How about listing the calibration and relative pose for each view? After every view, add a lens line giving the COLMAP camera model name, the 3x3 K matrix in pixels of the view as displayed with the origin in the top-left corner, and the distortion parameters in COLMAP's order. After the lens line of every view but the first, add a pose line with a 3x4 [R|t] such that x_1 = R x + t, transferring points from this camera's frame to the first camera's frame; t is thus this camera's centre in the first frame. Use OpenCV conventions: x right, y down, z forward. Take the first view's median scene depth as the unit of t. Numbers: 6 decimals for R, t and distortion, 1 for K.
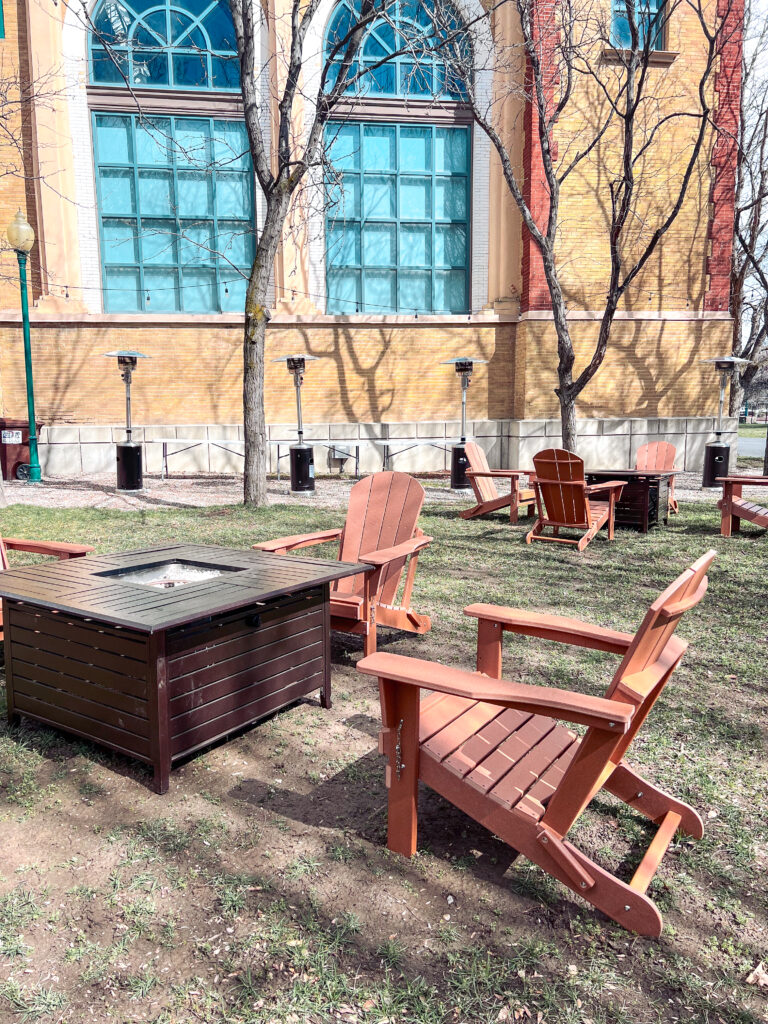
lens RADIAL K [[783.6, 0, 384.0], [0, 783.6, 512.0], [0, 0, 1]] dist [0.062761, -0.072135]
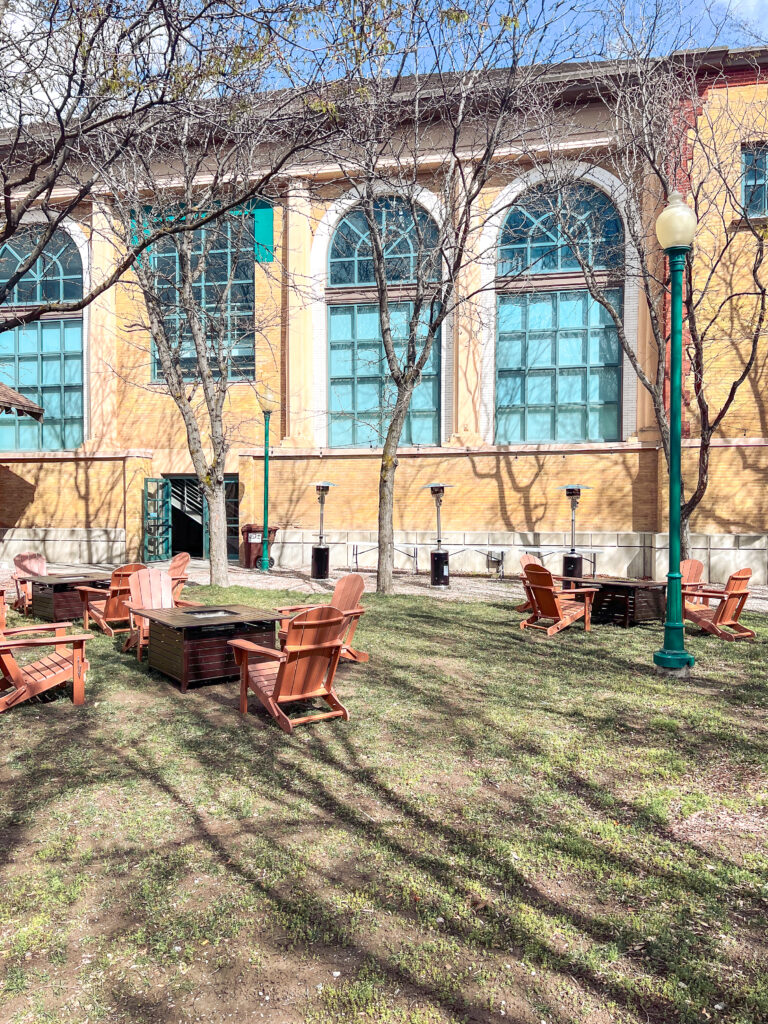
lens RADIAL K [[783.6, 0, 384.0], [0, 783.6, 512.0], [0, 0, 1]] dist [0.062761, -0.072135]
pose [[0.940348, 0.015662, -0.339854, 0.237946], [-0.056070, 0.992414, -0.109406, 0.000080], [0.335562, 0.121935, 0.934093, -0.254224]]
